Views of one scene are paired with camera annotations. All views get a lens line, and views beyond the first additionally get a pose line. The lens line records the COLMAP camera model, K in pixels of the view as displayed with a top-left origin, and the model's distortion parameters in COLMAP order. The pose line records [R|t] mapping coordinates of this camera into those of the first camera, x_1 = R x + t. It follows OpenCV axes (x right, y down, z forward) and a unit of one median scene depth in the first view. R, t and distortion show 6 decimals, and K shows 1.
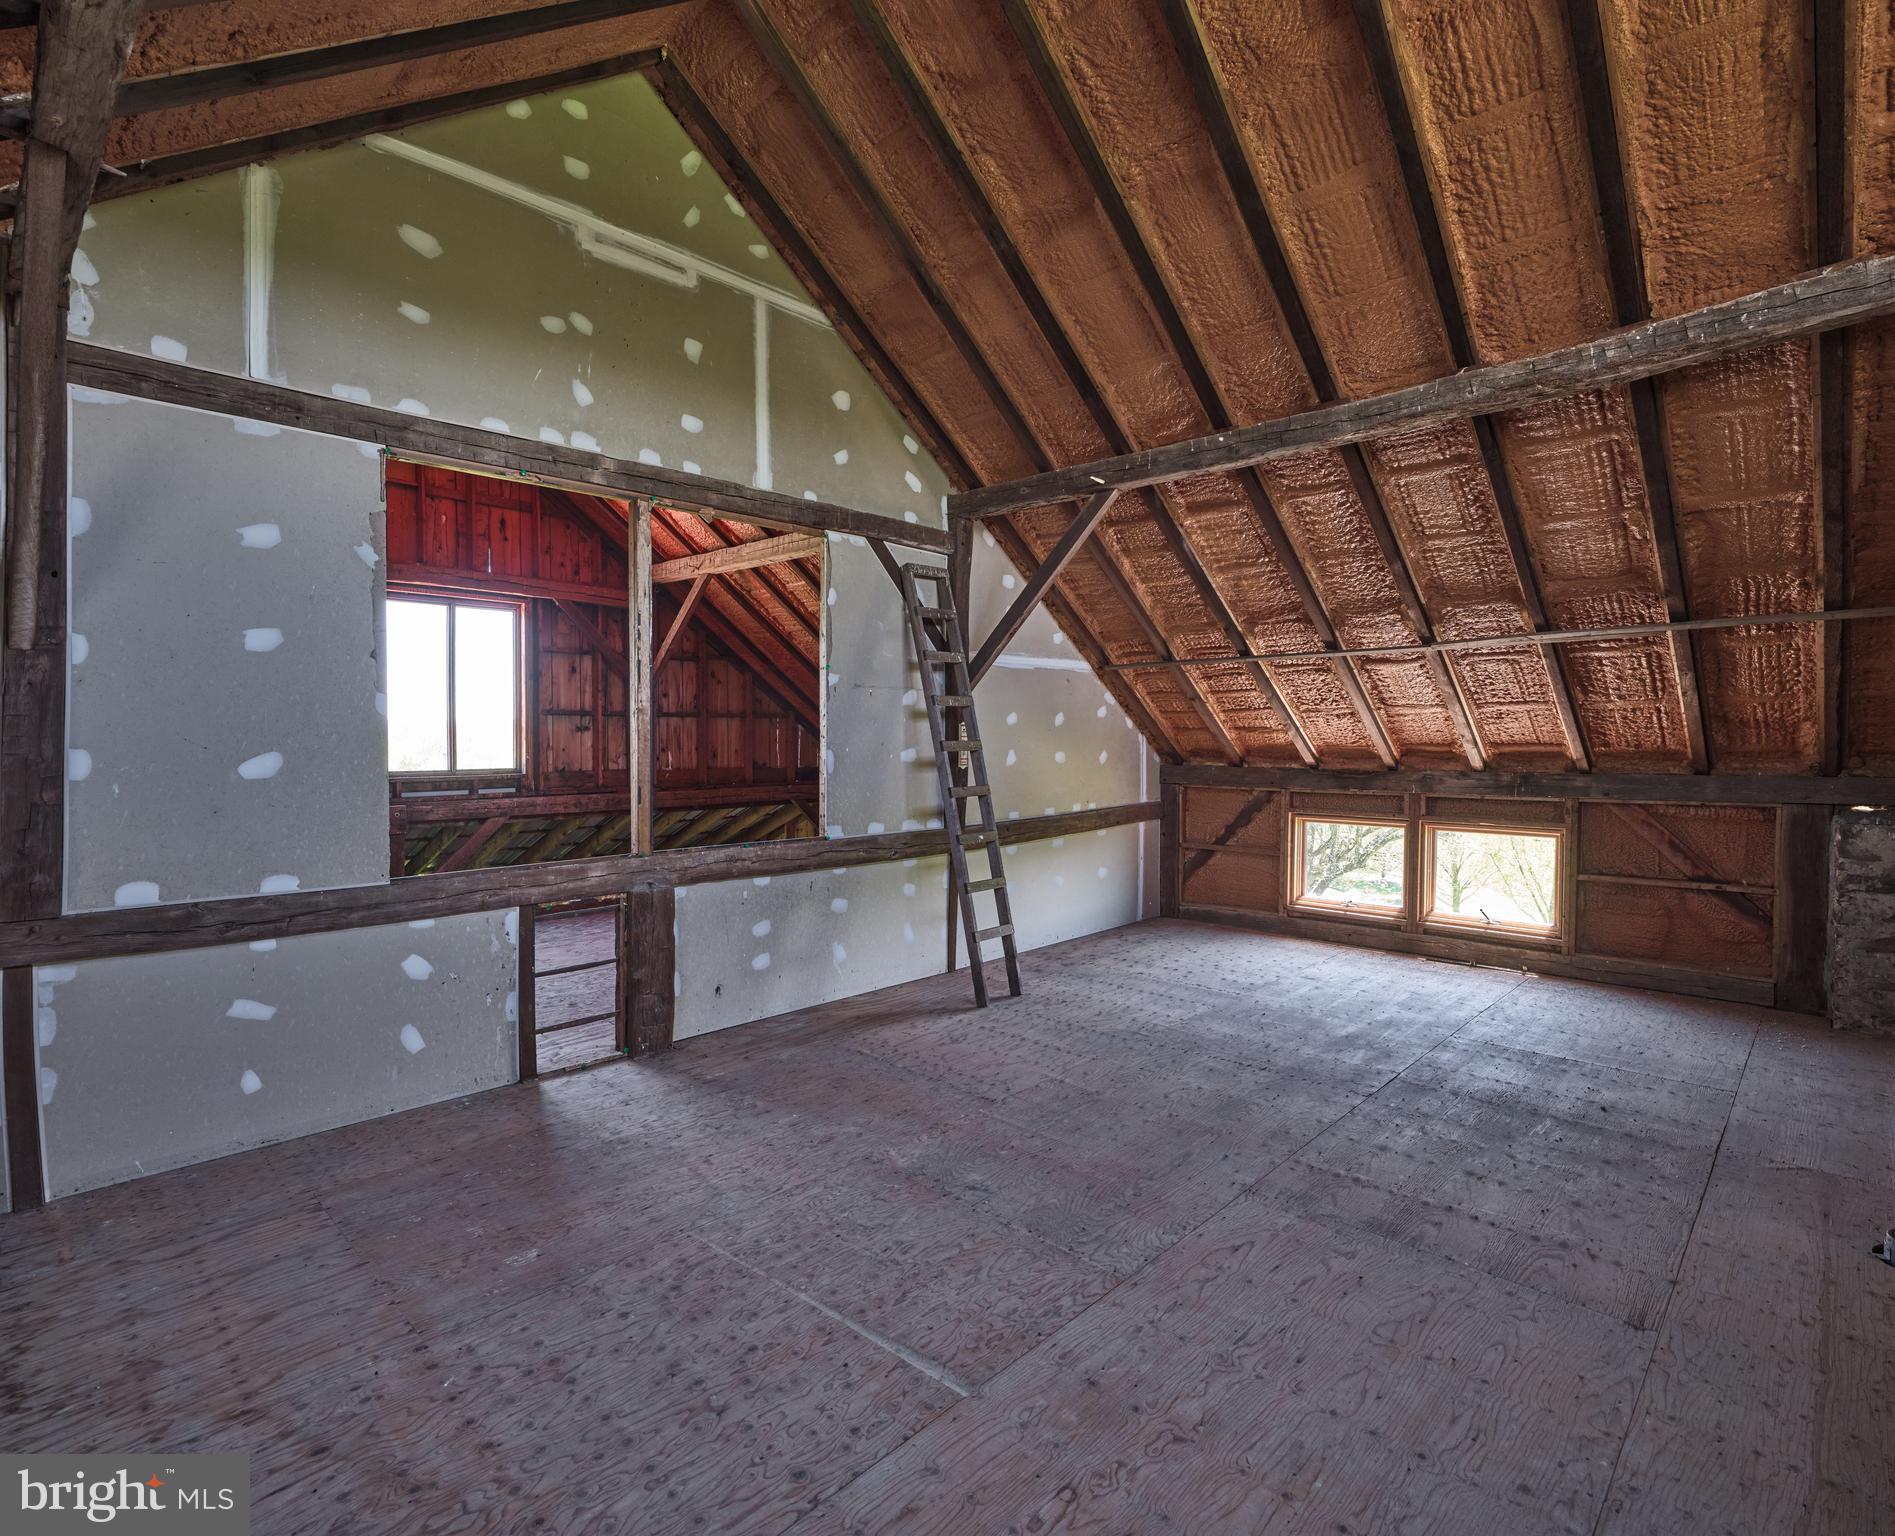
lens RADIAL K [[952.3, 0, 948.4], [0, 952.3, 762.9], [0, 0, 1]] dist [0.000968, 0.000091]
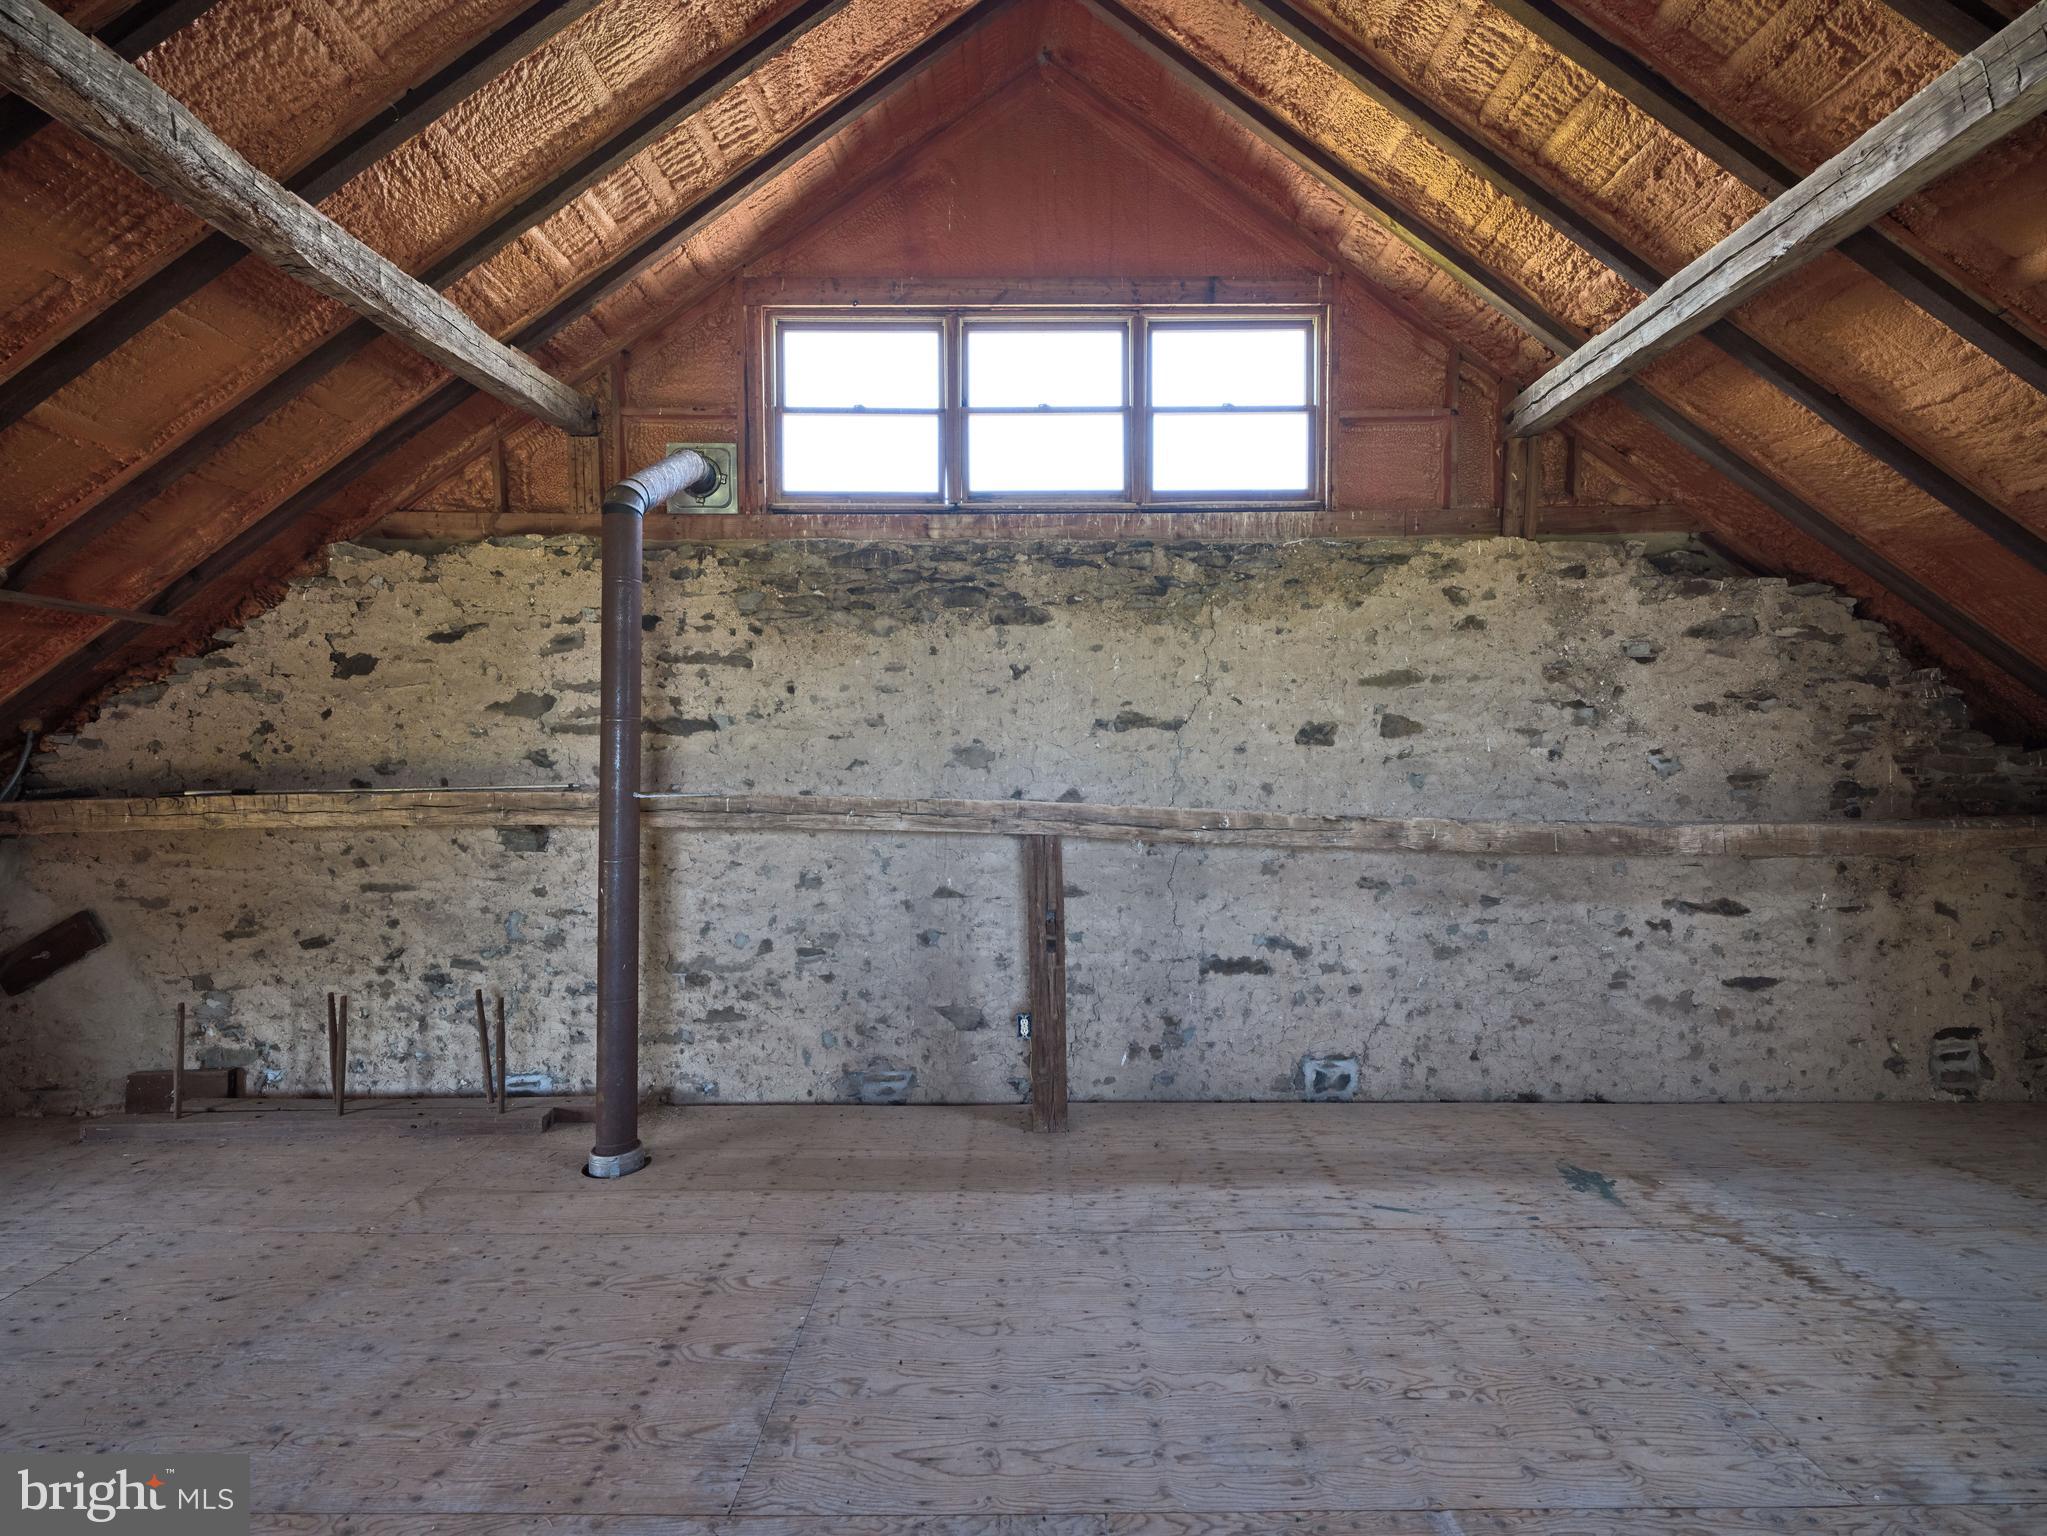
lens RADIAL K [[939.1, 0, 1022.2], [0, 939.1, 767.3], [0, 0, 1]] dist [-0.001905, -0.000036]
pose [[-0.688978, 0.006349, 0.724754, -0.238143], [0.021870, 0.999688, 0.012032, -0.009830], [-0.724452, 0.024140, -0.688903, 1.330174]]
